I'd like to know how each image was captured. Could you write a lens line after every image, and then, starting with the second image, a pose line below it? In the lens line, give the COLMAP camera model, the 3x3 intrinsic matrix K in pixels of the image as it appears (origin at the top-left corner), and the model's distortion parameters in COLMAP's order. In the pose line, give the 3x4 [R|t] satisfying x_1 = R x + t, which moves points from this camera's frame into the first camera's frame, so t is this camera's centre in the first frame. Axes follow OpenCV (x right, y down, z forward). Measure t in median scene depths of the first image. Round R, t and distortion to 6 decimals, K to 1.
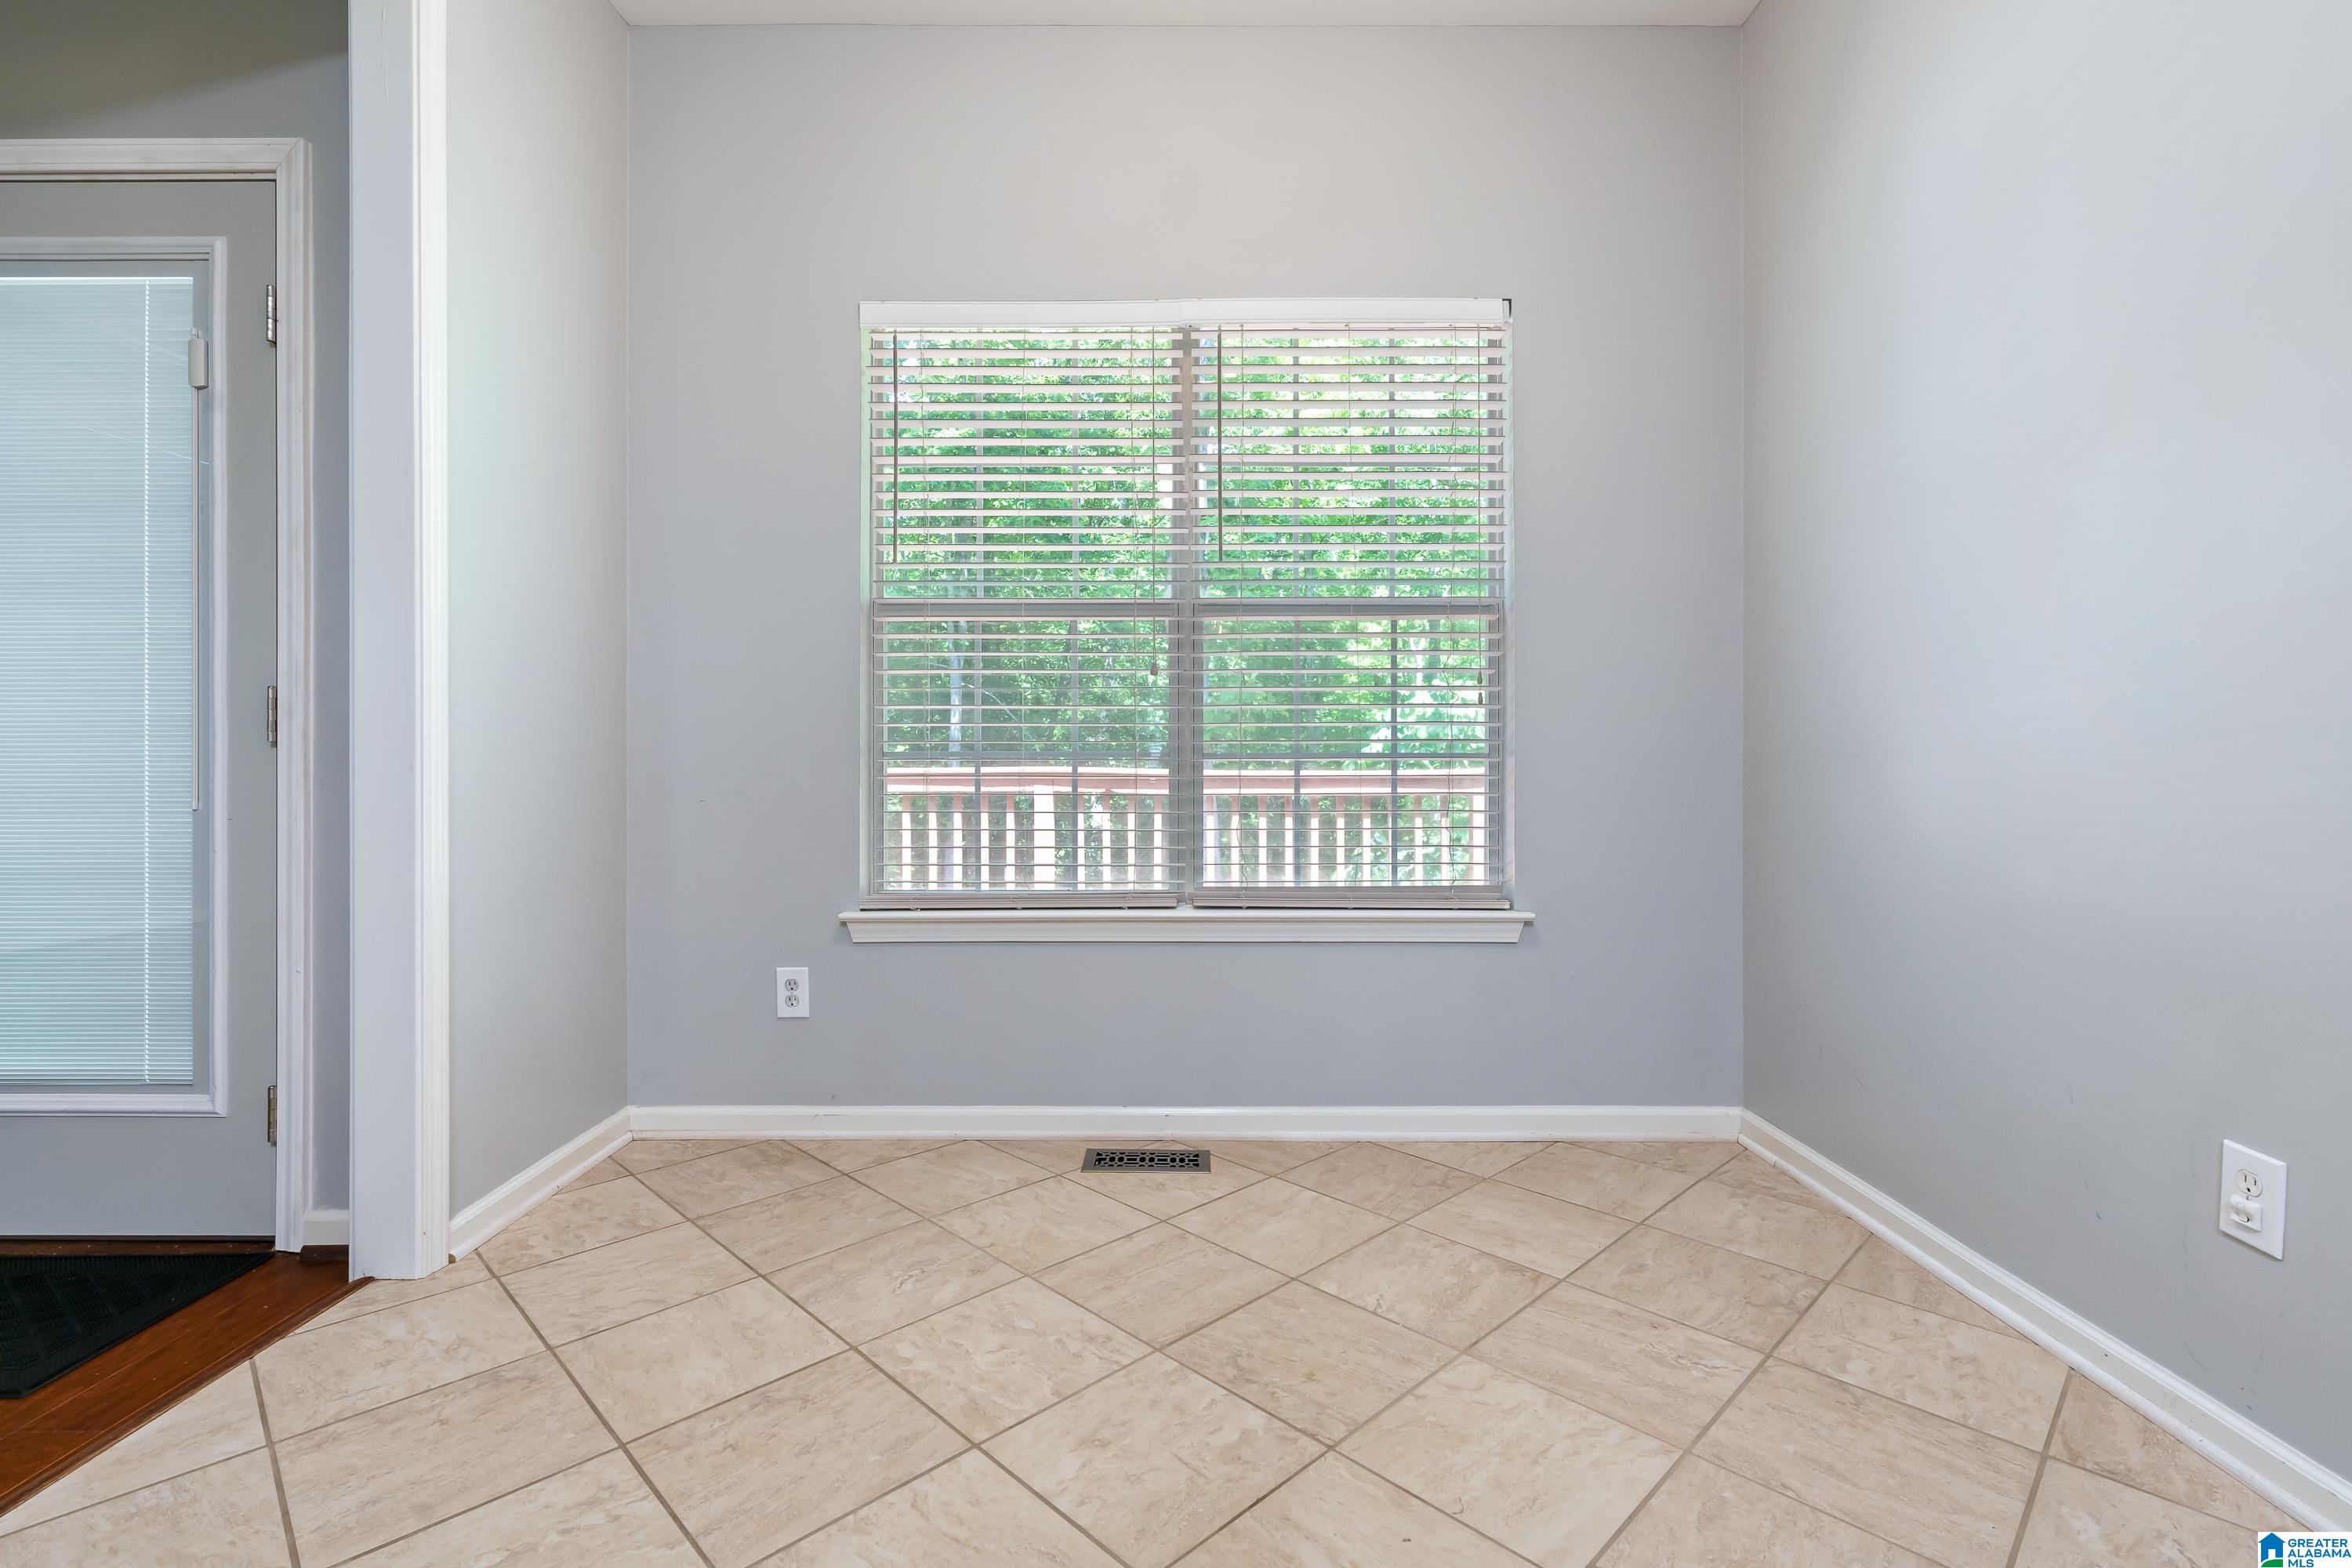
lens RADIAL K [[1067.8, 0, 1180.3], [0, 1067.8, 752.8], [0, 0, 1]] dist [-0.003352, 0.001904]
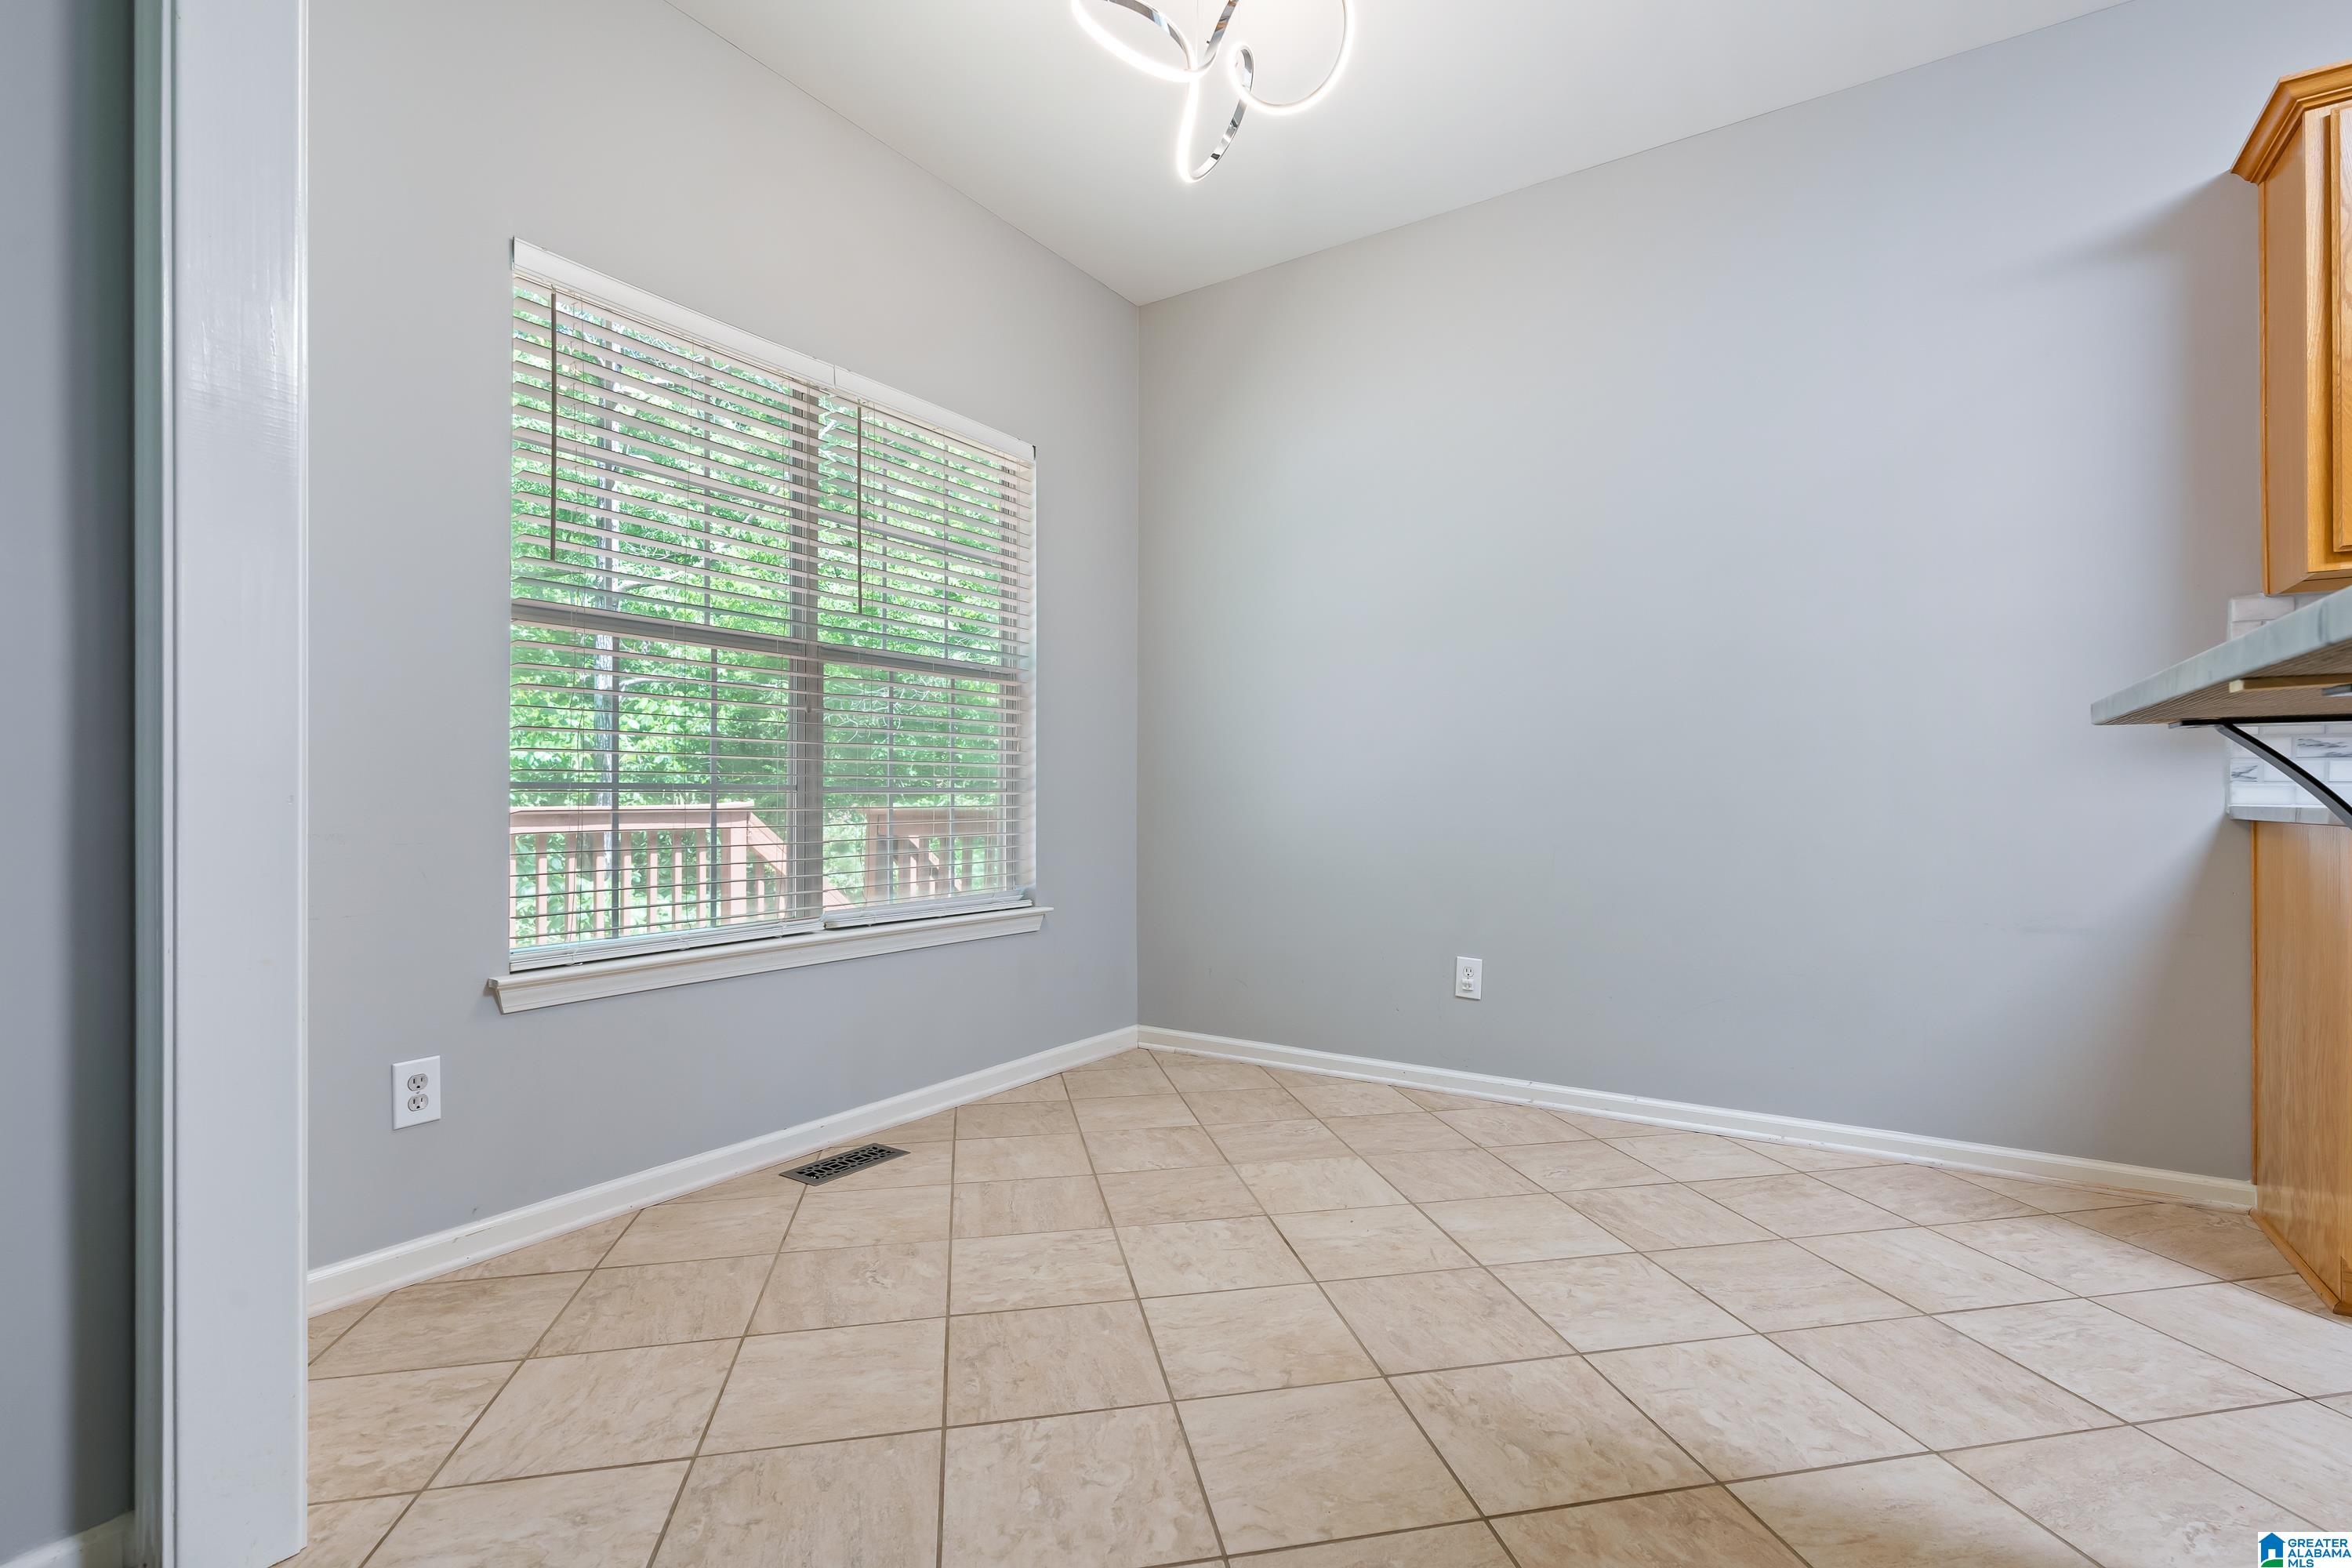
lens RADIAL K [[1067.8, 0, 1179.6], [0, 1067.8, 788.7], [0, 0, 1]] dist [-0.003352, 0.001904]
pose [[0.556914, 0.006423, 0.830545, -0.854178], [-0.005423, 0.999977, -0.004097, 0.006056], [-0.830552, -0.002223, 0.556936, 0.136555]]
